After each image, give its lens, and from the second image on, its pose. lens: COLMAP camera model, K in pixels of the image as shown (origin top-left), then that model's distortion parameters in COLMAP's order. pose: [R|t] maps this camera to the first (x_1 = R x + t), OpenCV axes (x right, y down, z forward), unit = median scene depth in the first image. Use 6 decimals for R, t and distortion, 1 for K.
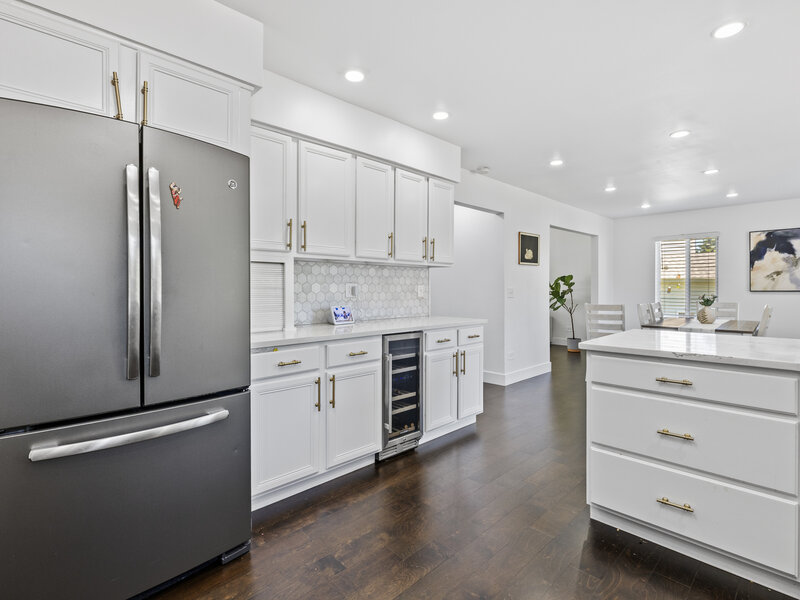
lens RADIAL K [[401.9, 0, 411.5], [0, 401.9, 291.4], [0, 0, 1]] dist [-0.006274, 0.000966]
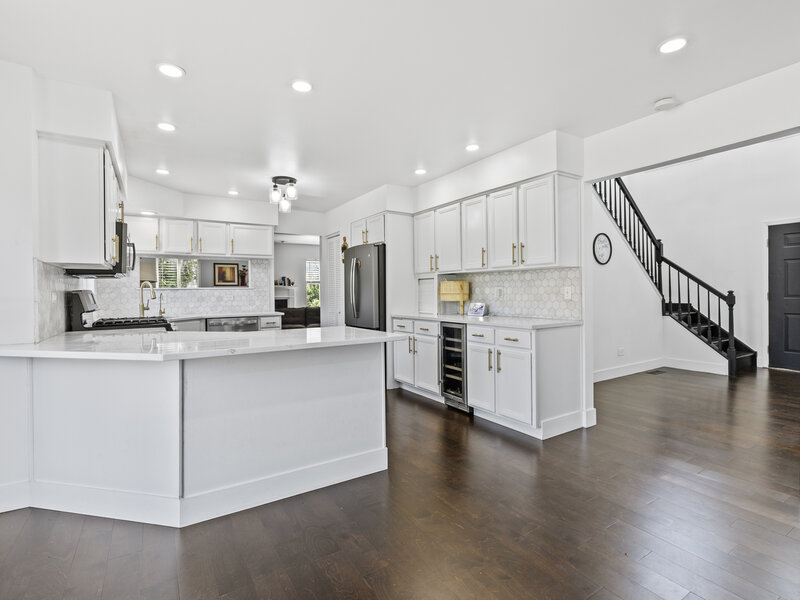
lens RADIAL K [[401.9, 0, 404.6], [0, 401.9, 296.4], [0, 0, 1]] dist [-0.006274, 0.000966]
pose [[-0.214316, 0.009499, -0.976718, 1.165135], [-0.000193, 0.999952, 0.009767, -0.002097], [0.976764, 0.002281, -0.214304, 0.951642]]
